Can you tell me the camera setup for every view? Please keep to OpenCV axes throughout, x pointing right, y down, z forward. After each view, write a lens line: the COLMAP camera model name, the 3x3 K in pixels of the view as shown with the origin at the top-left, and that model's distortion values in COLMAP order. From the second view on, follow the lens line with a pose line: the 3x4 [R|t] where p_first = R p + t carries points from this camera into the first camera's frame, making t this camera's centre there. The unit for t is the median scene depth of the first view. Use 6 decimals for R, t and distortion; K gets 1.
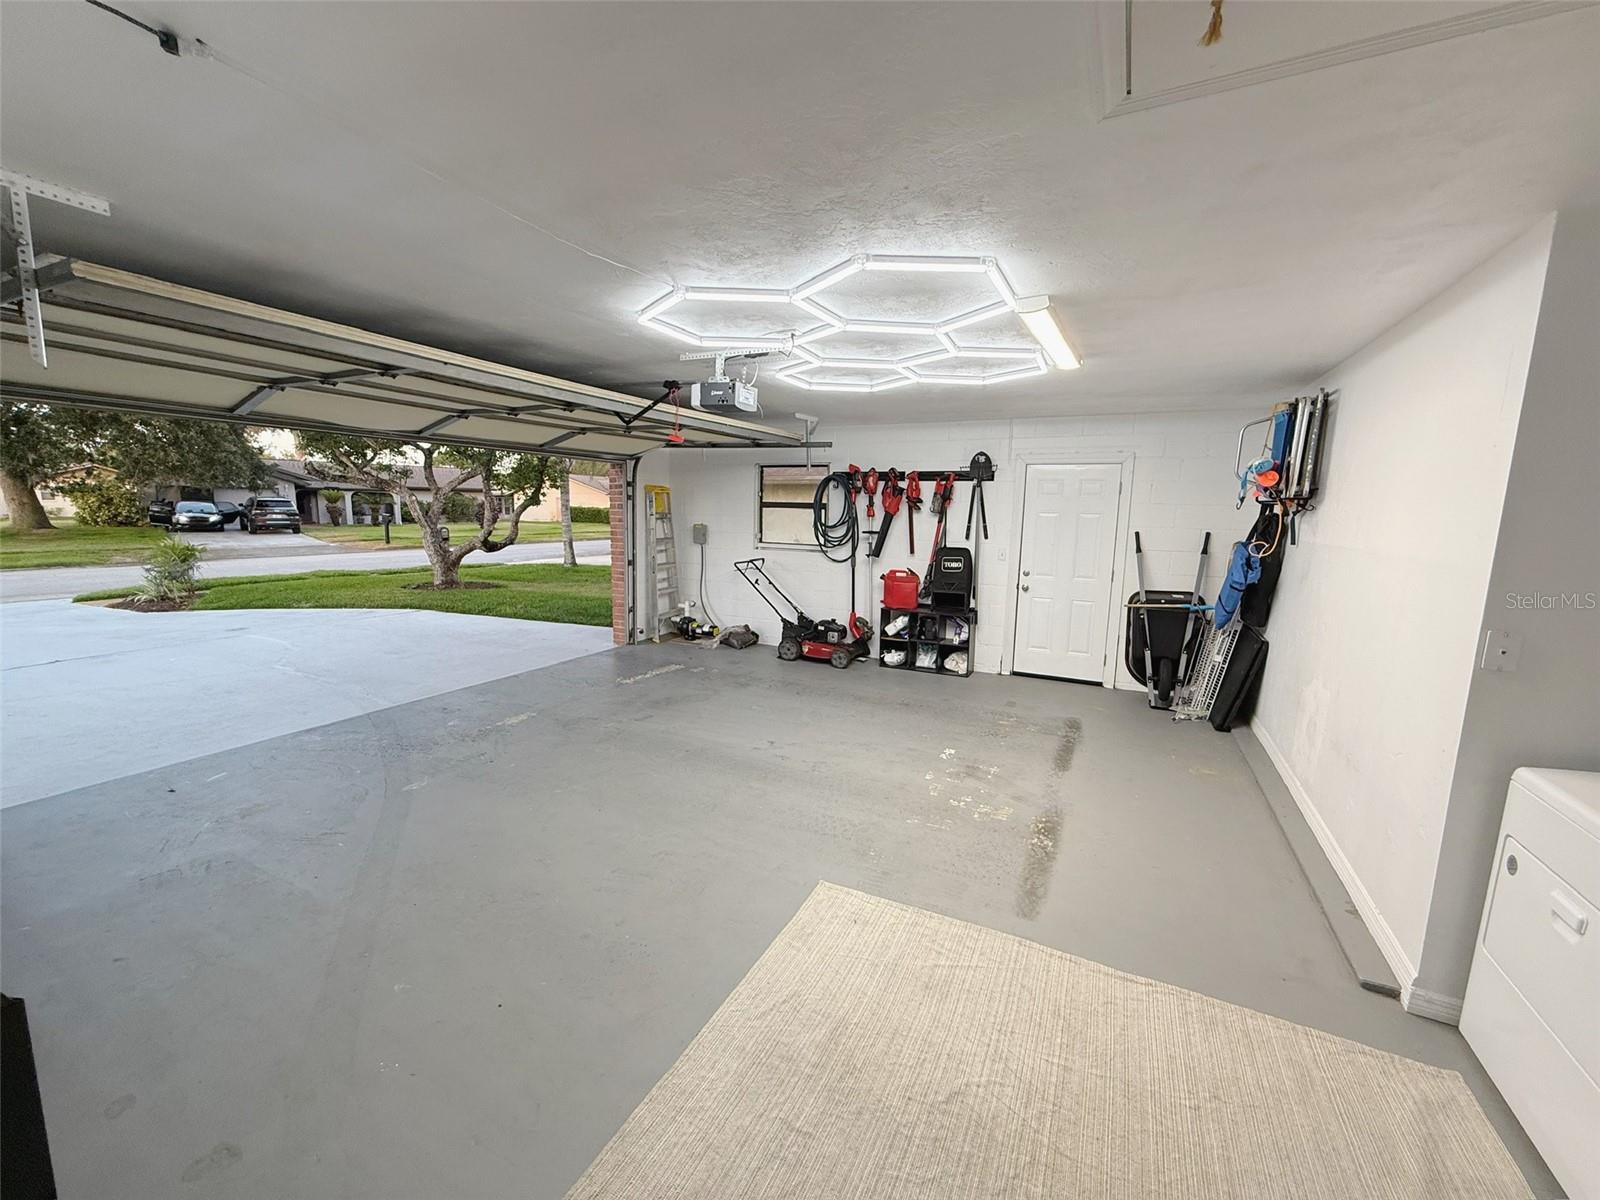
lens RADIAL K [[638.4, 0, 798.5], [0, 638.4, 601.2], [0, 0, 1]] dist [0.000516, 0.000144]
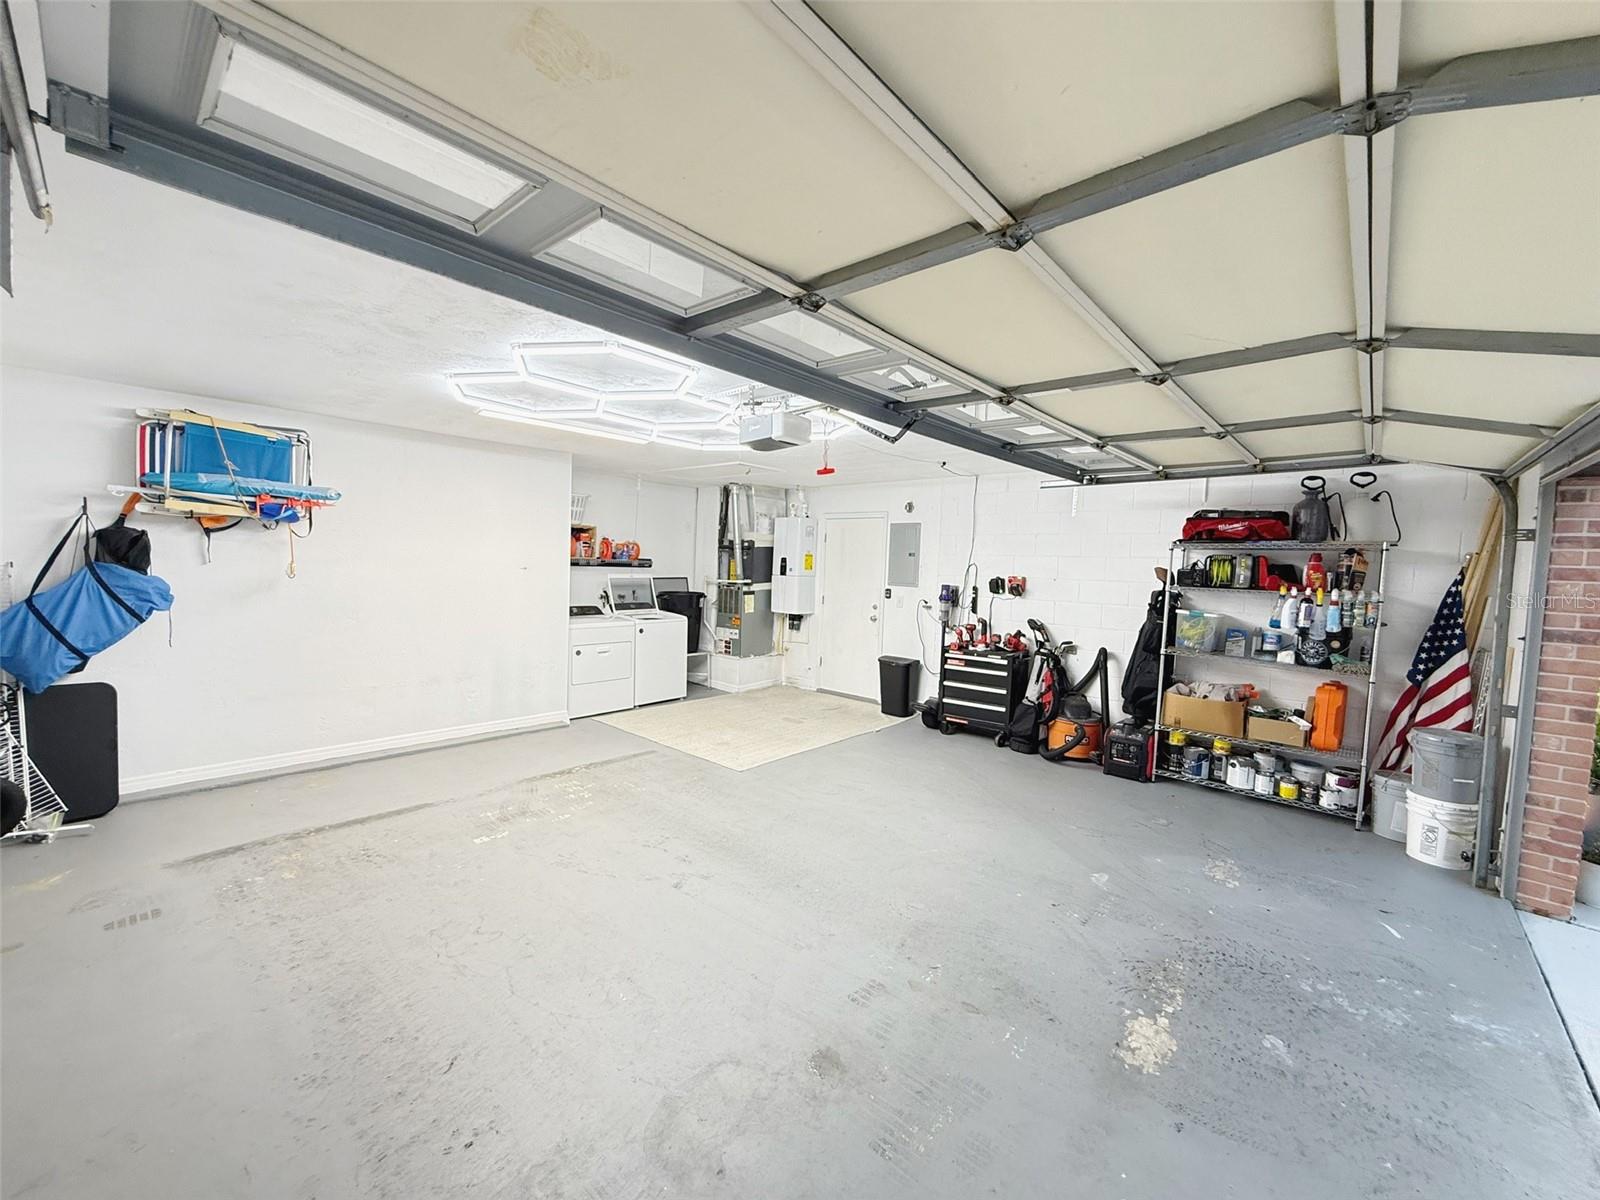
lens RADIAL K [[638.4, 0, 798.7], [0, 638.4, 596.4], [0, 0, 1]] dist [0.000516, 0.000144]
pose [[-0.965334, -0.066704, 0.252352, -0.364992], [-0.014913, 0.979311, 0.201811, -0.257886], [-0.260593, 0.191052, -0.946356, 1.758441]]
